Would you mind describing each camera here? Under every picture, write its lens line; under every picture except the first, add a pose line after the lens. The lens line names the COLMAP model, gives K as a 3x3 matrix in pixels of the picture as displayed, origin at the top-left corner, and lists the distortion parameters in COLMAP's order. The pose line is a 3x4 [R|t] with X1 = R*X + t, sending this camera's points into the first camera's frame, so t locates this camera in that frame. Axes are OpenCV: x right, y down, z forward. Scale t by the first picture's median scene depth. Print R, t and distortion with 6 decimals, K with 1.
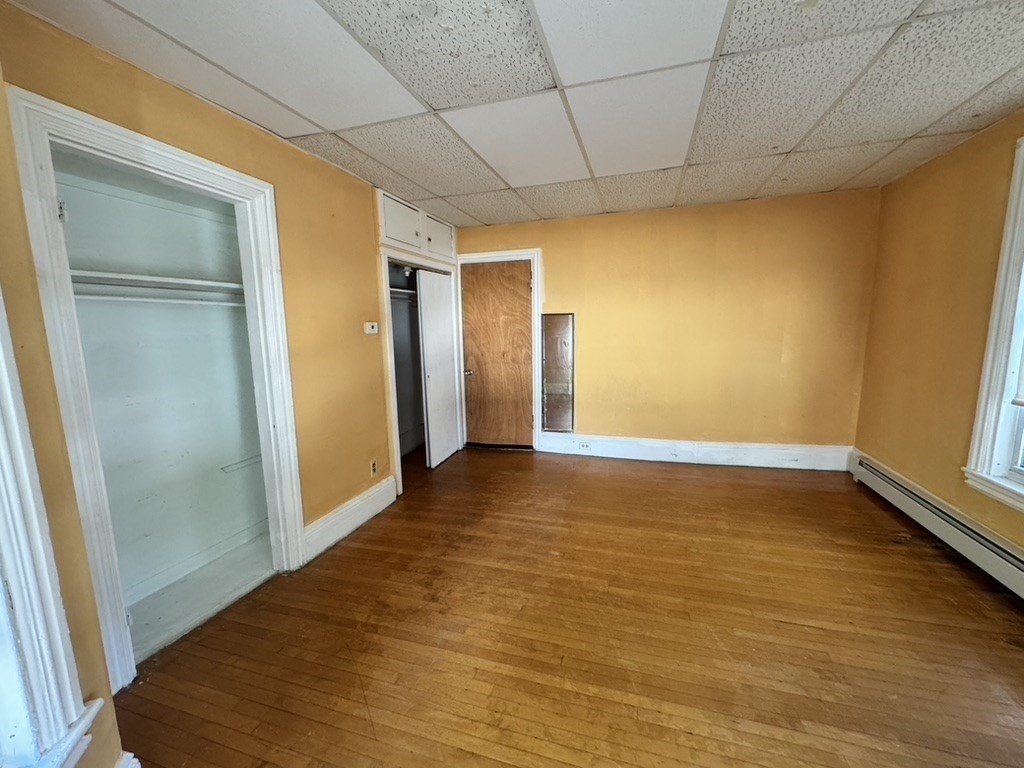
lens RADIAL K [[409.7, 0, 512.1], [0, 409.7, 384.4], [0, 0, 1]] dist [-0.003296, 0.000676]
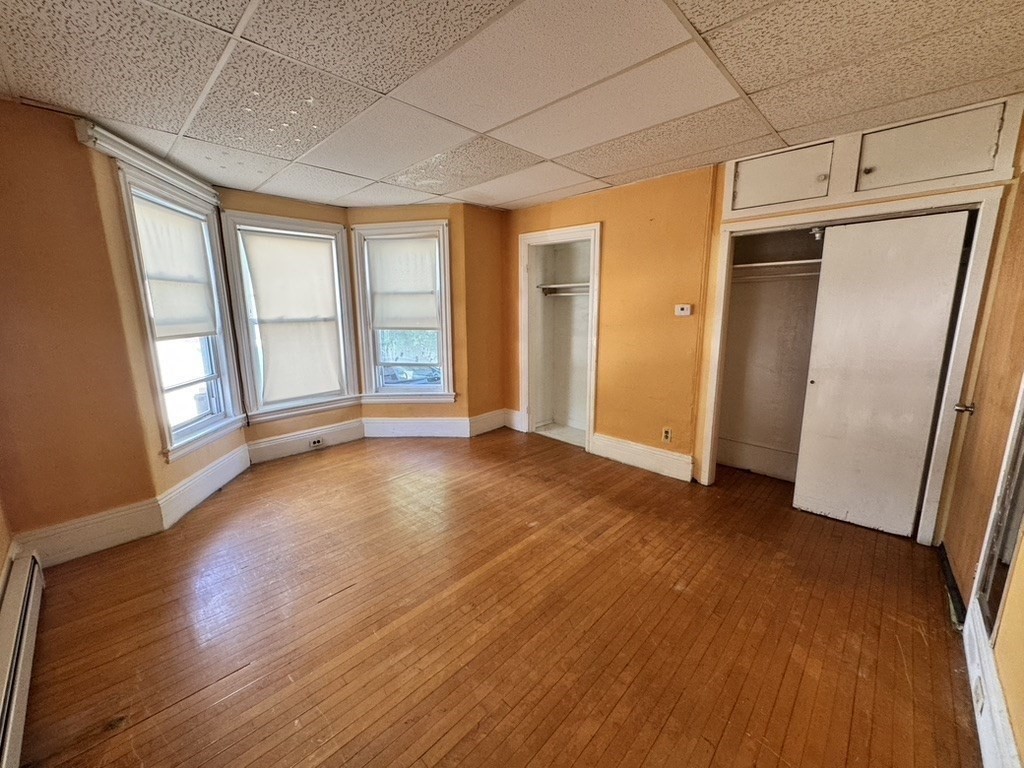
lens RADIAL K [[409.7, 0, 510.6], [0, 409.7, 384.5], [0, 0, 1]] dist [-0.003296, 0.000676]
pose [[-0.448626, 0.189734, -0.873347, 0.920686], [-0.111921, 0.957585, 0.265527, -0.203916], [0.886684, 0.216868, -0.408363, 1.190480]]
